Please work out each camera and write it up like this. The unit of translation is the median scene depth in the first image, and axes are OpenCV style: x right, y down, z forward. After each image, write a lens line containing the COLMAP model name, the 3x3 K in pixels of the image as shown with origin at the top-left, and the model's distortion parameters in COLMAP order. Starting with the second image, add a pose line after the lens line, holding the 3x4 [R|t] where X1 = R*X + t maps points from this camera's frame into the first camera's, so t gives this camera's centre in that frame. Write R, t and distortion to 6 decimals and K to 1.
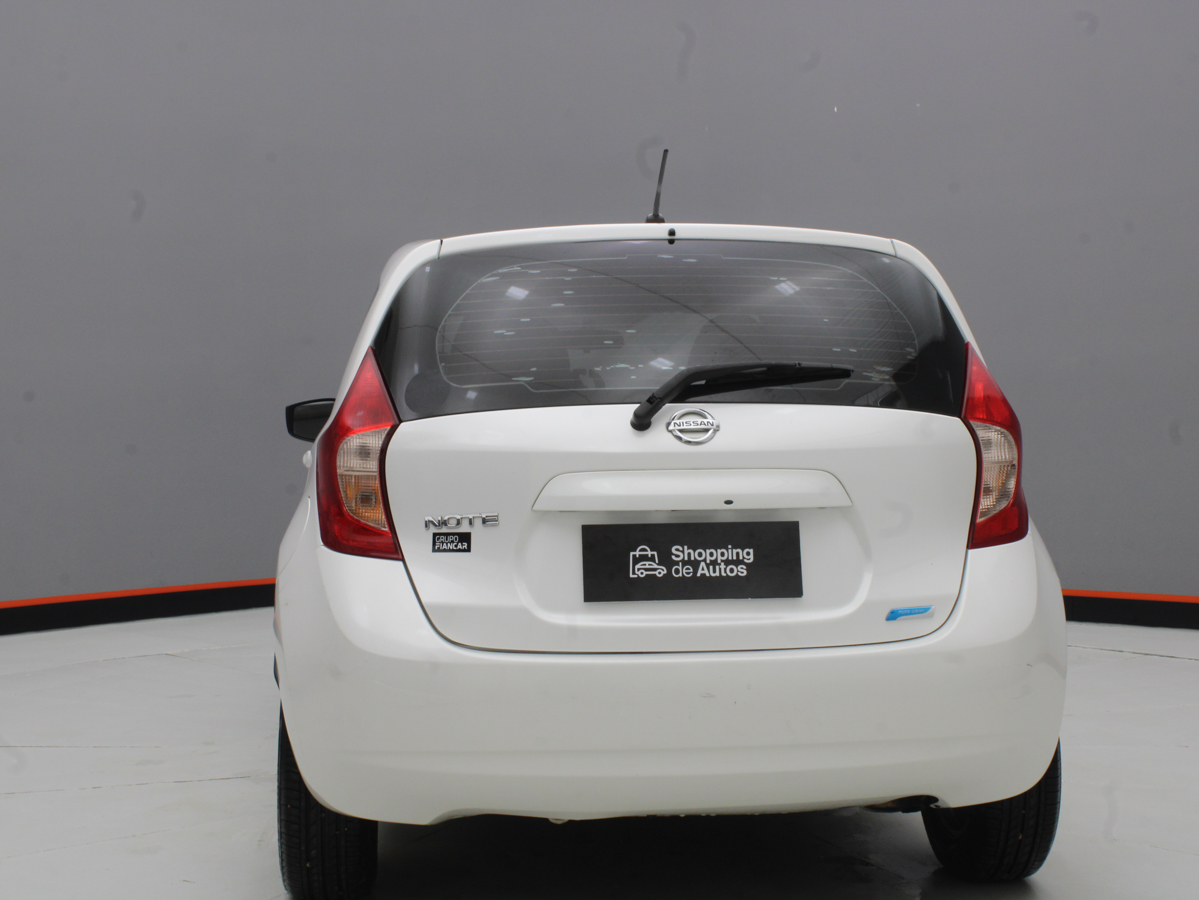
lens RADIAL K [[1767.3, 0, 599.9], [0, 1767.3, 450.1], [0, 0, 1]] dist [-0.152239, 0.000000]
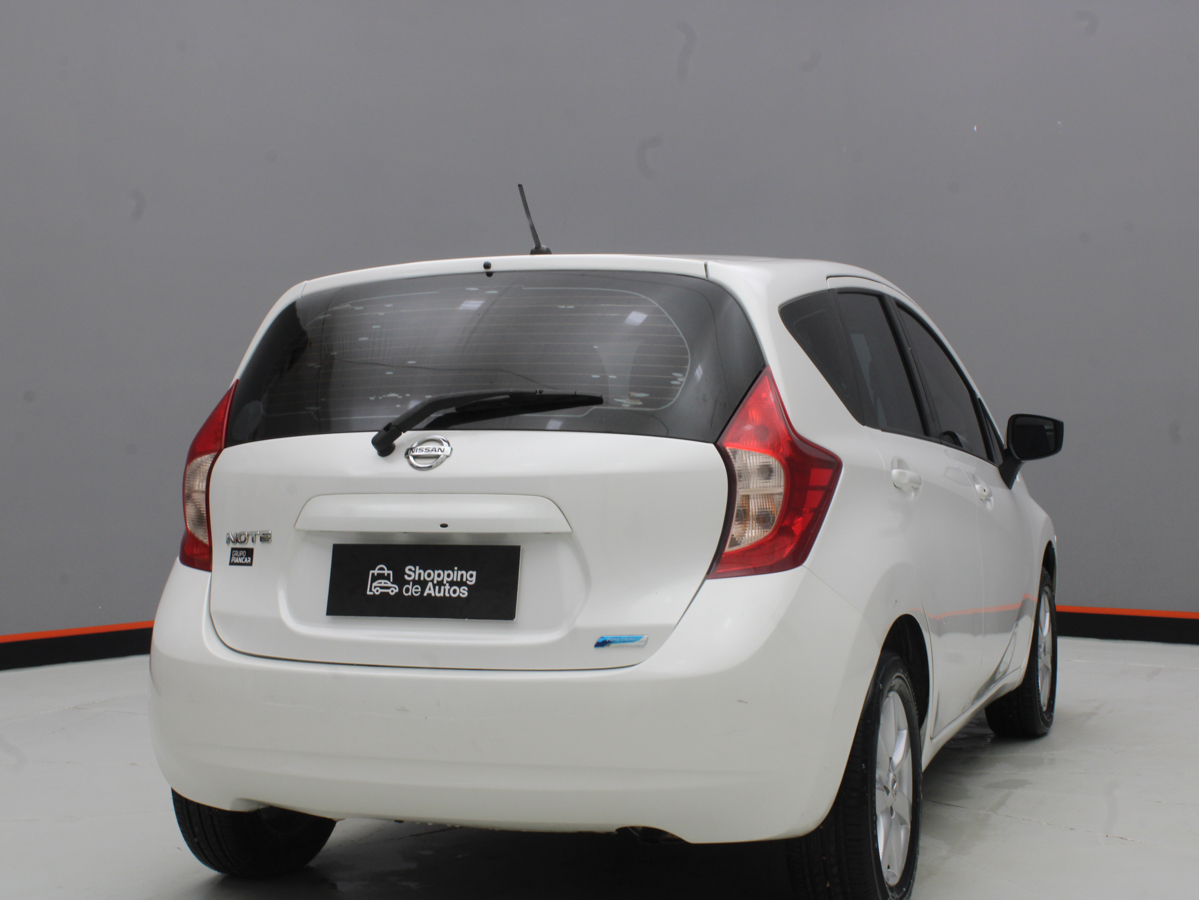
lens RADIAL K [[1767.3, 0, 597.6], [0, 1767.3, 452.4], [0, 0, 1]] dist [-0.152239, 0.000000]
pose [[0.913529, 0.002343, -0.406767, 0.570364], [-0.005766, 0.999958, -0.007190, -0.006697], [0.406733, 0.008914, 0.913504, 0.083636]]
